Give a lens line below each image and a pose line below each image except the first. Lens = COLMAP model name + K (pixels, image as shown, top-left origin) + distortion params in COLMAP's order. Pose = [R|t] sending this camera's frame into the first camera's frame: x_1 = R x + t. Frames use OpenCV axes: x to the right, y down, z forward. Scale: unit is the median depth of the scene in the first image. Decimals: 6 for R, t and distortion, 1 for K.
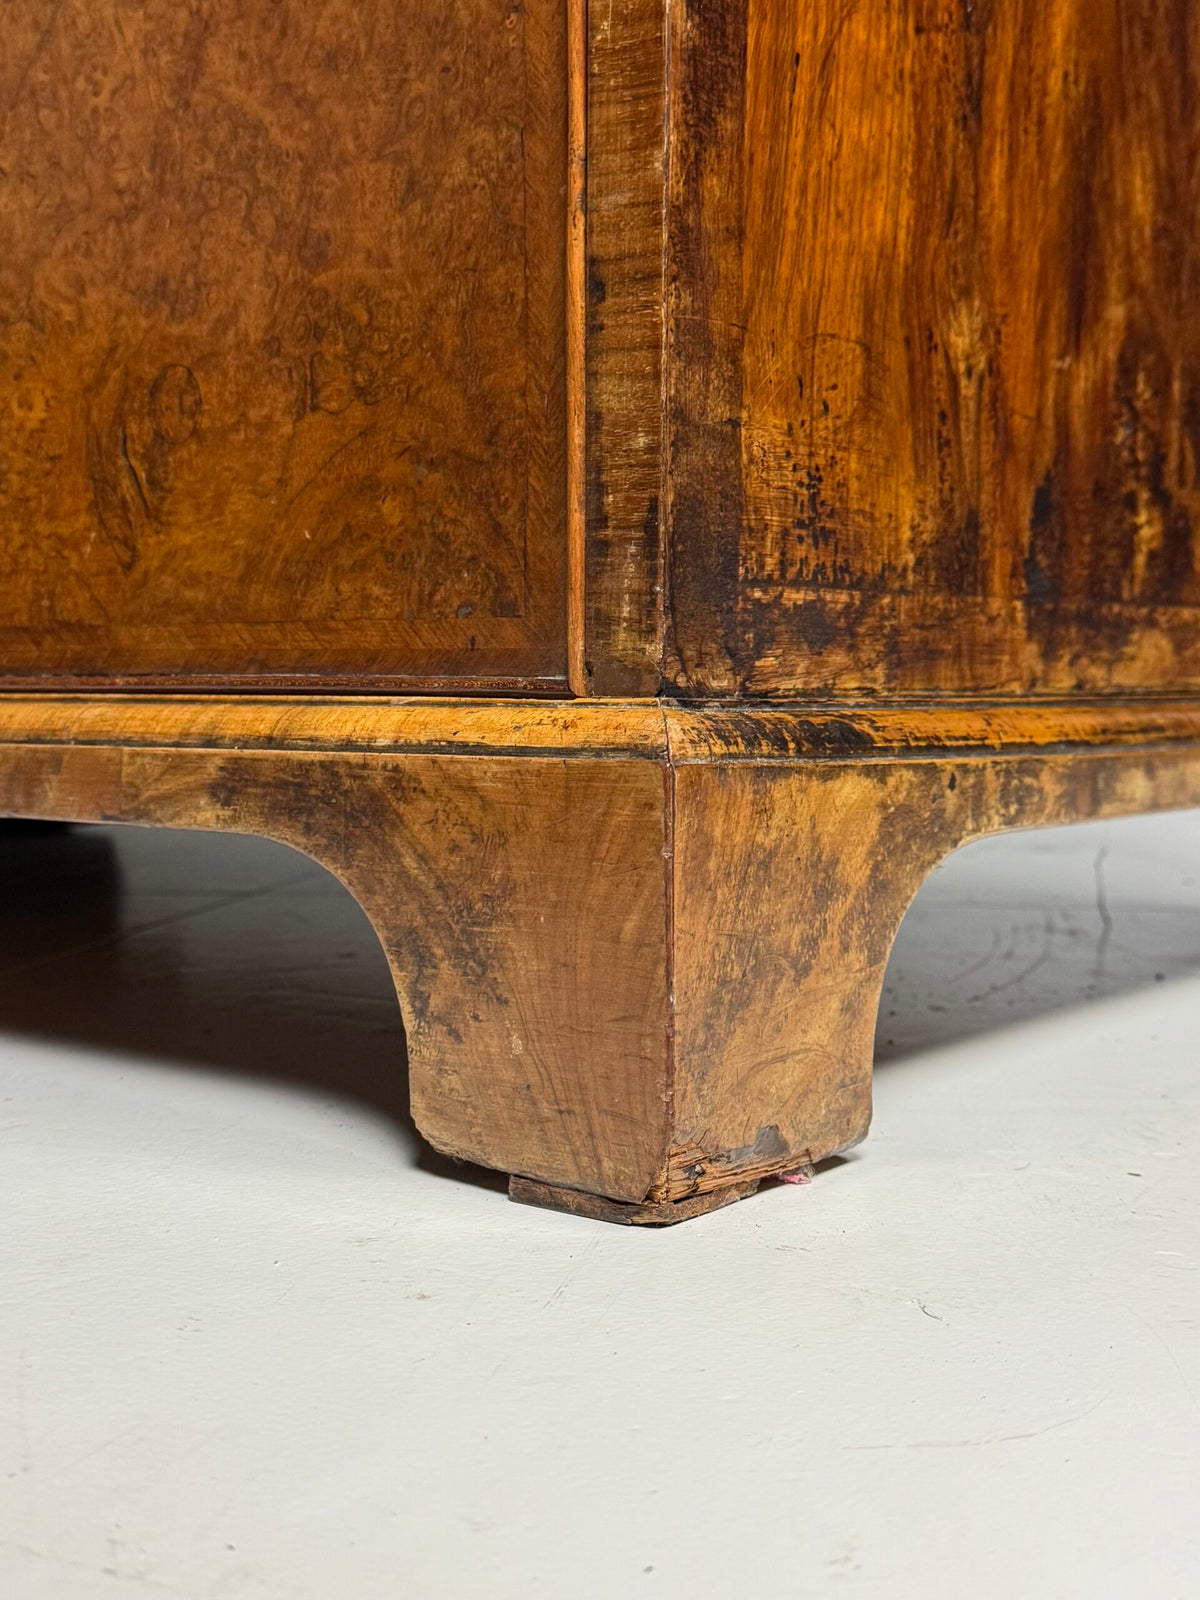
lens RADIAL K [[1996.7, 0, 603.6], [0, 1996.7, 815.1], [0, 0, 1]] dist [0.202924, -0.473118]
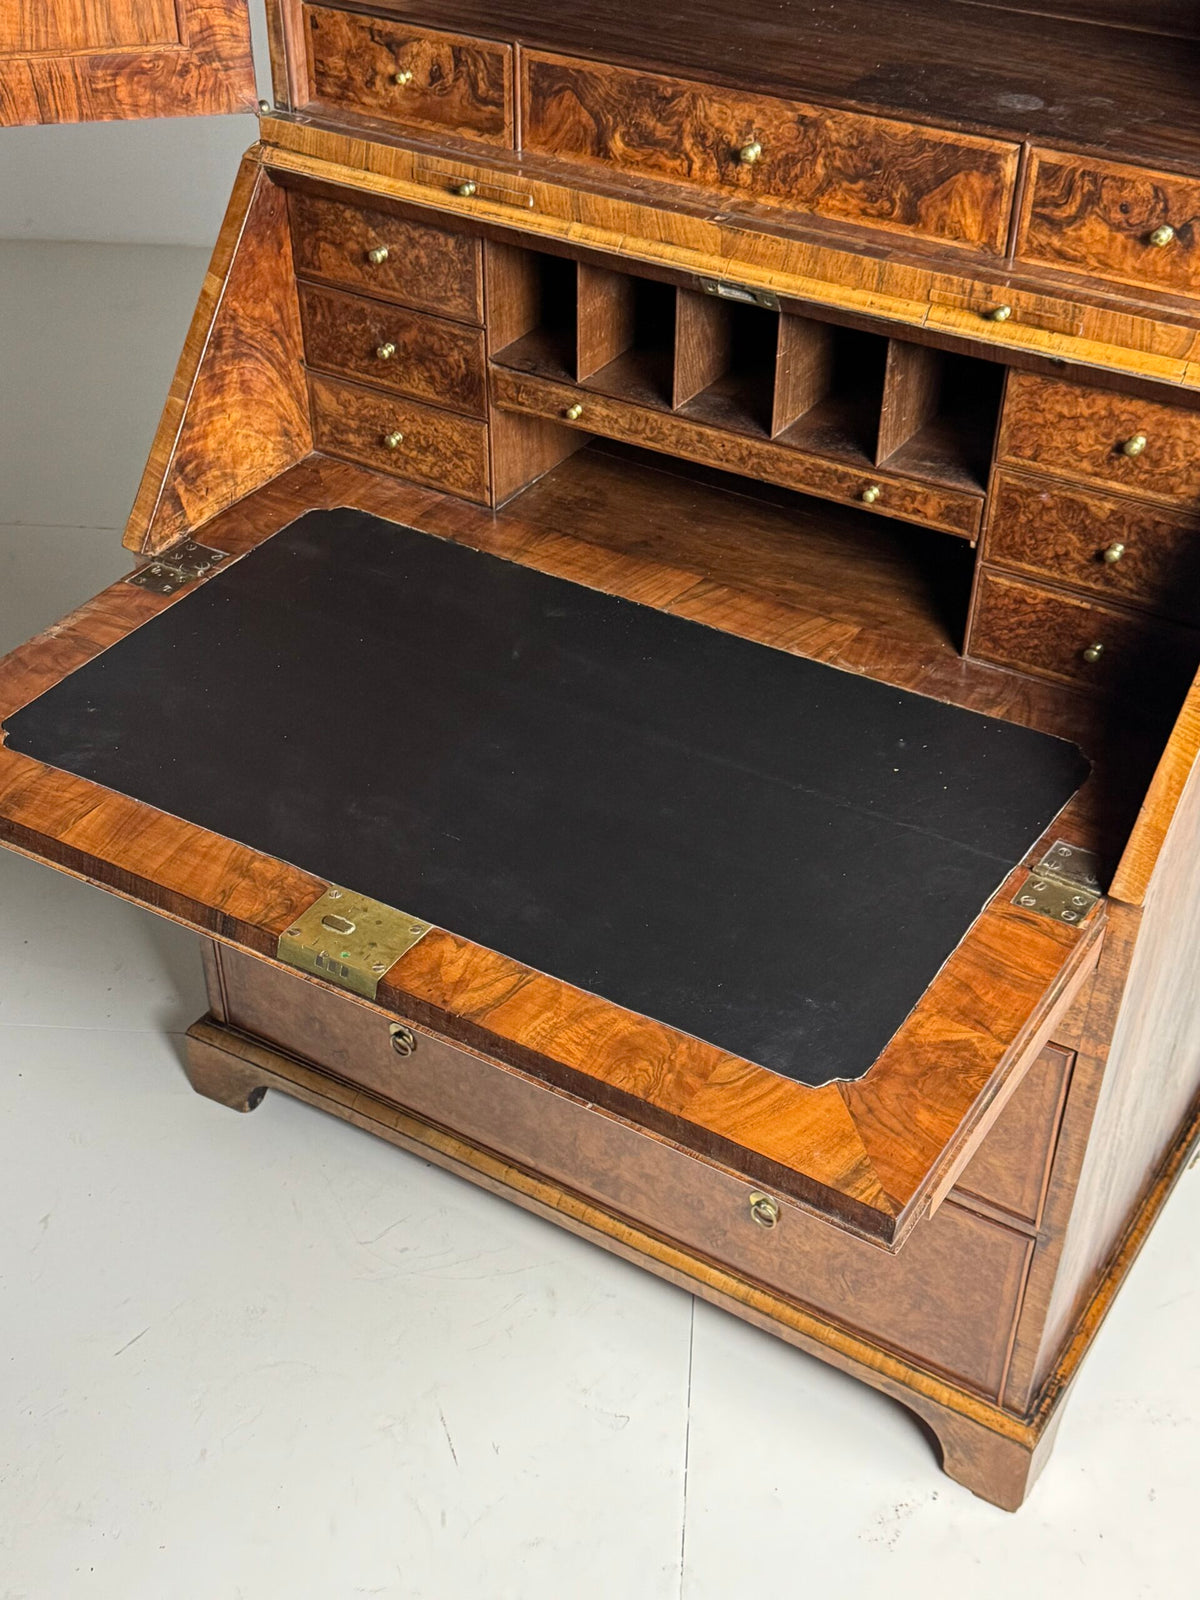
lens RADIAL K [[1953.0, 0, 589.1], [0, 1953.0, 822.8], [0, 0, 1]] dist [0.224479, -0.567571]
pose [[0.993734, -0.064038, 0.091603, -1.050446], [0.002058, 0.829932, 0.557862, -3.054374], [-0.111748, -0.554178, 0.824863, -1.452657]]
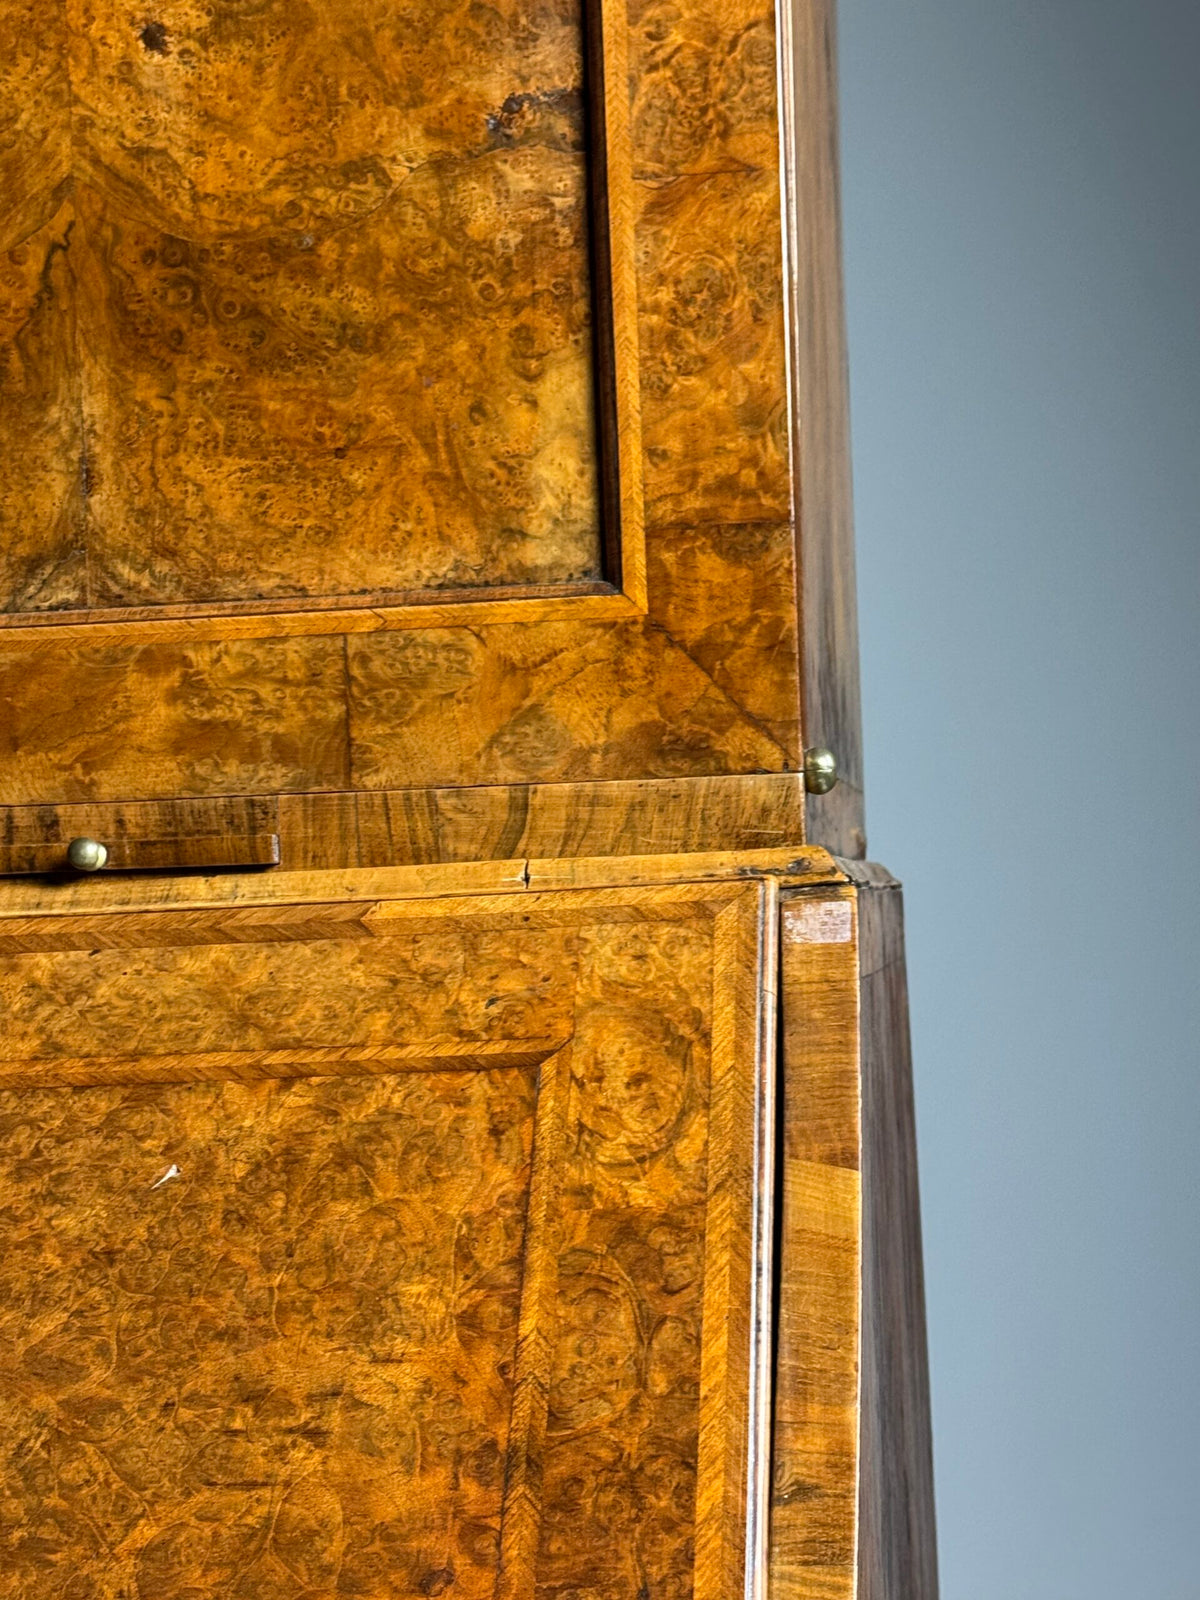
lens RADIAL K [[2839.2, 0, 594.3], [0, 2839.2, 825.5], [0, 0, 1]] dist [0.135138, 0.070683]
pose [[0.868679, -0.013413, 0.495195, -0.730242], [0.067878, 0.993428, -0.092164, -1.819085], [-0.490704, 0.113673, 0.863880, -0.356056]]
